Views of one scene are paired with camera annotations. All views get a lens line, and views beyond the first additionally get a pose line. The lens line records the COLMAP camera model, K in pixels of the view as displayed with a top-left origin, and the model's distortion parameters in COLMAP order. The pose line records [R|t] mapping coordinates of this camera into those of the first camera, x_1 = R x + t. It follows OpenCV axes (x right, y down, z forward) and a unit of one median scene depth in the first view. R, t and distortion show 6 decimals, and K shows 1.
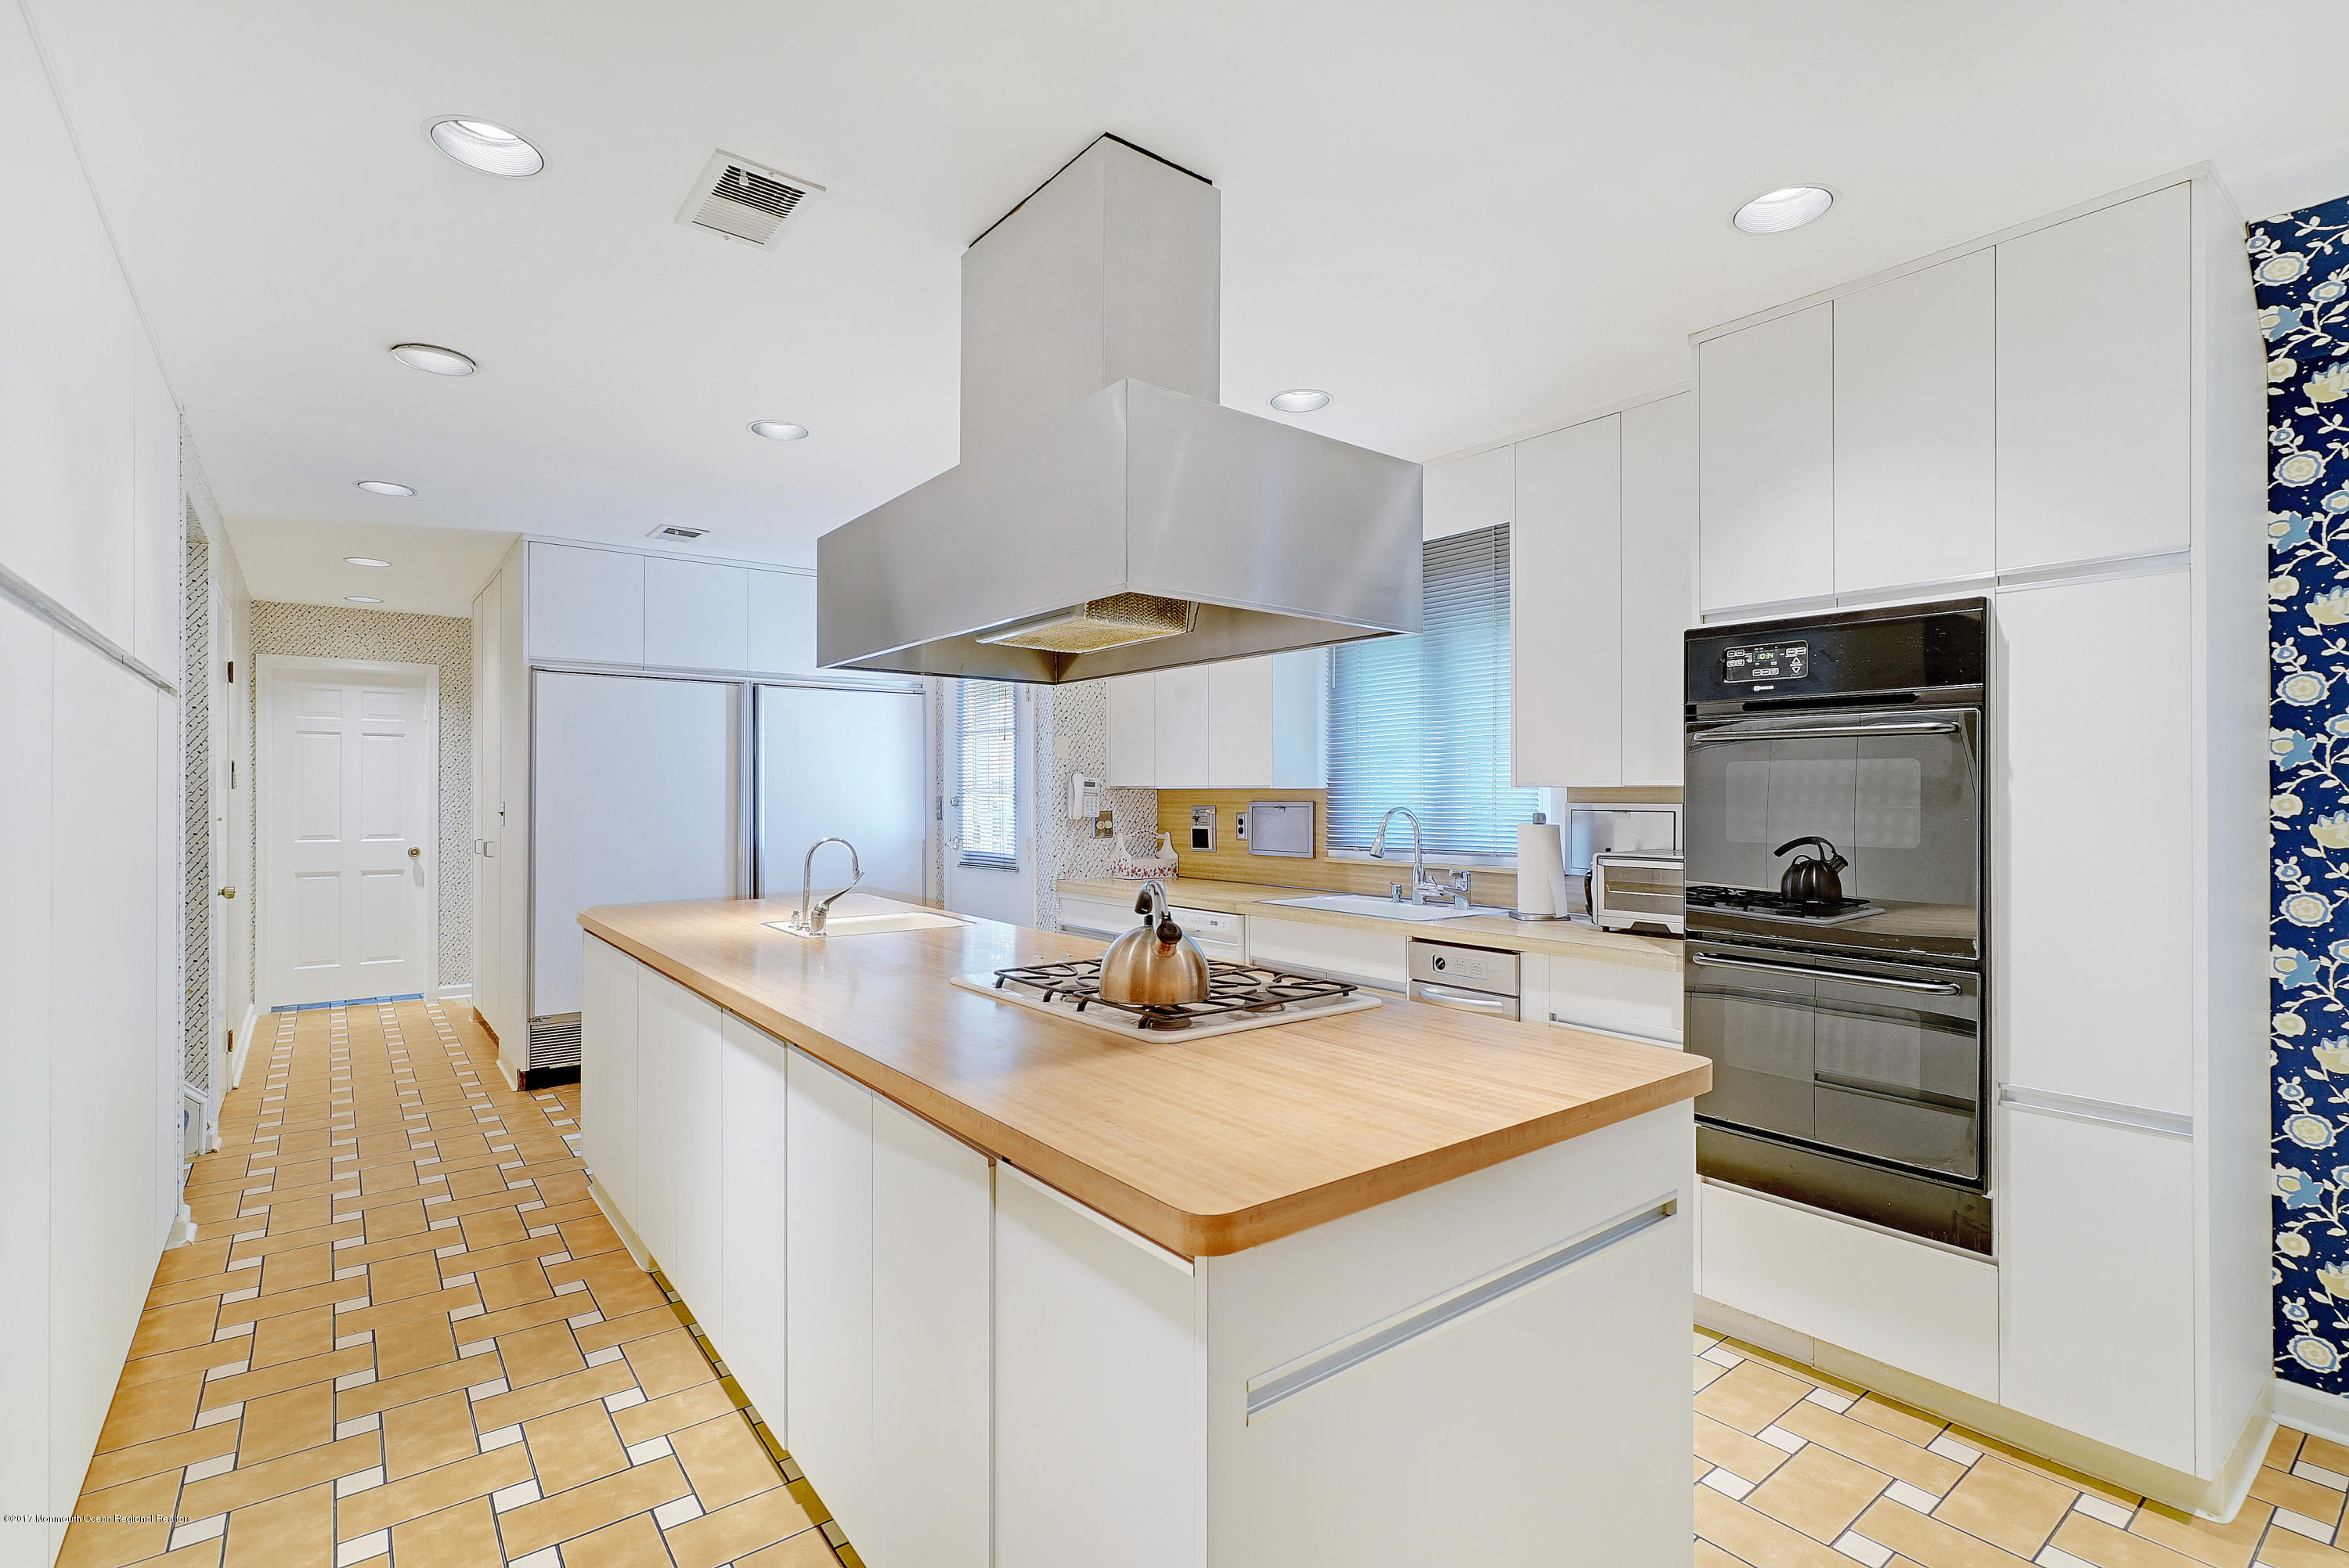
lens RADIAL K [[1071.9, 0, 1179.4], [0, 1071.9, 785.8], [0, 0, 1]] dist [0.001738, 0.001158]
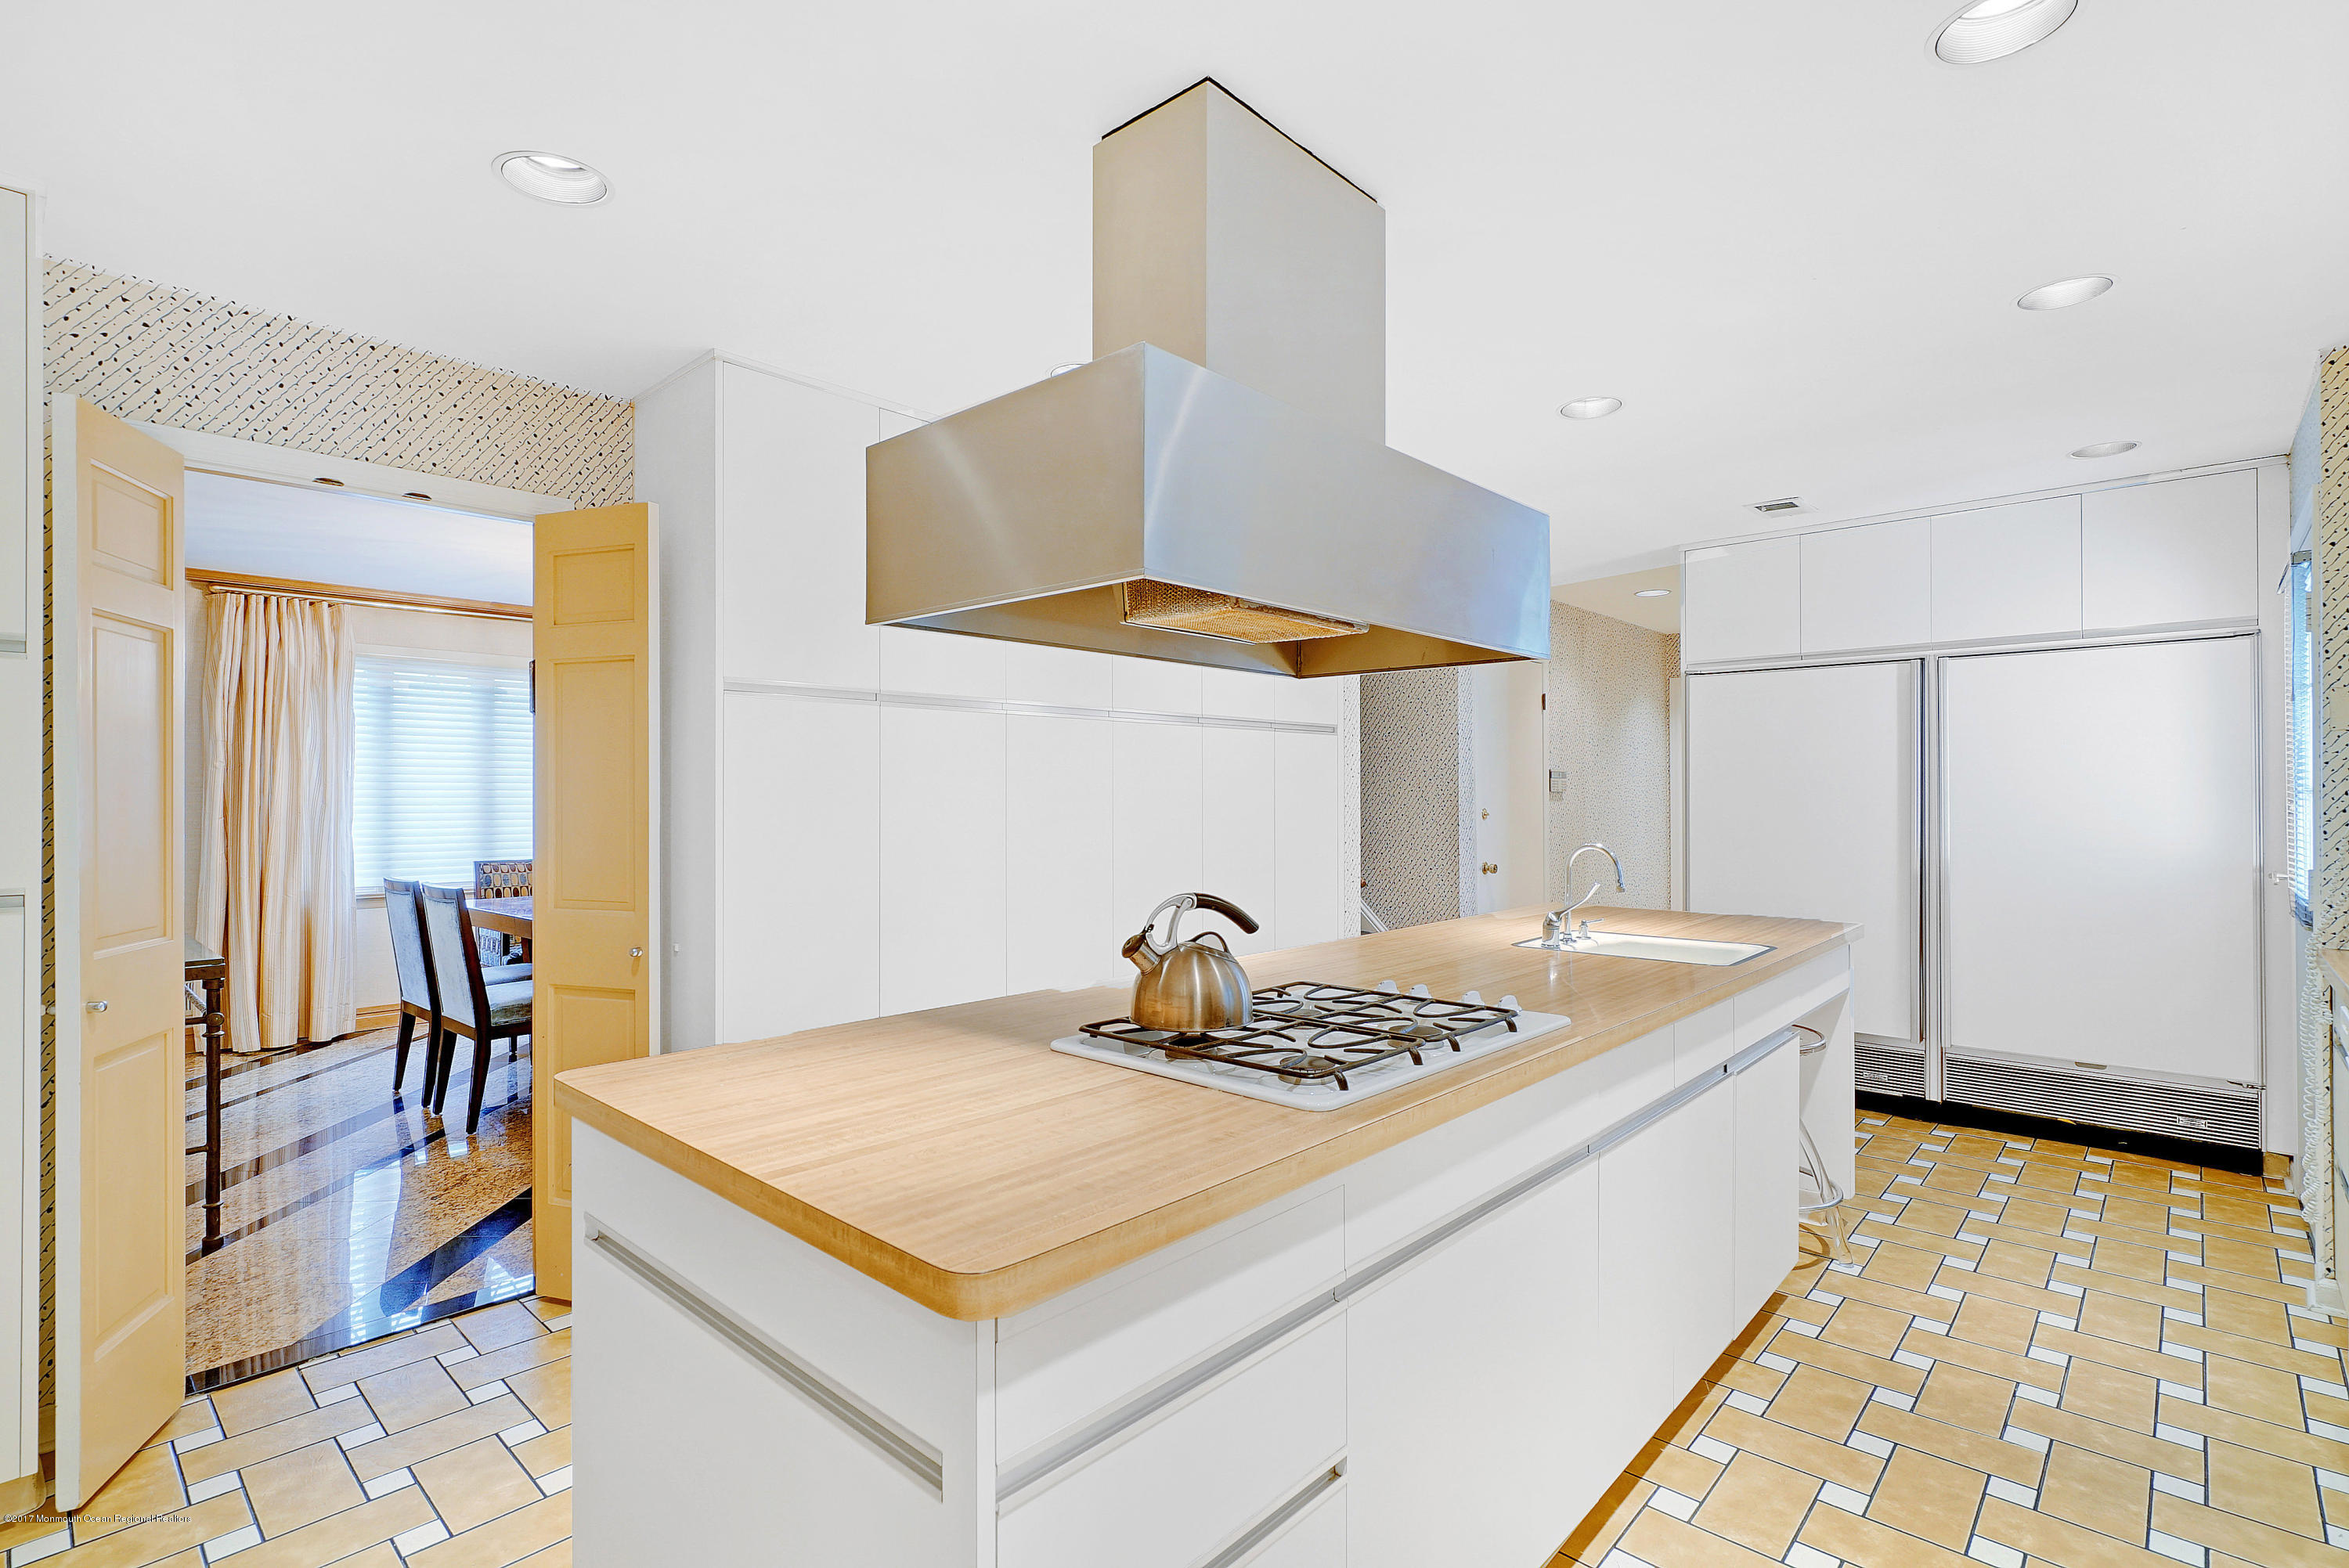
lens RADIAL K [[1101.4, 0, 1183.6], [0, 1101.4, 790.0], [0, 0, 1]] dist [0.003095, -0.000188]
pose [[0.165516, -0.004549, -0.986197, 1.187433], [0.009824, 0.999947, -0.002963, 0.004515], [0.986158, -0.009198, 0.165552, 1.112318]]
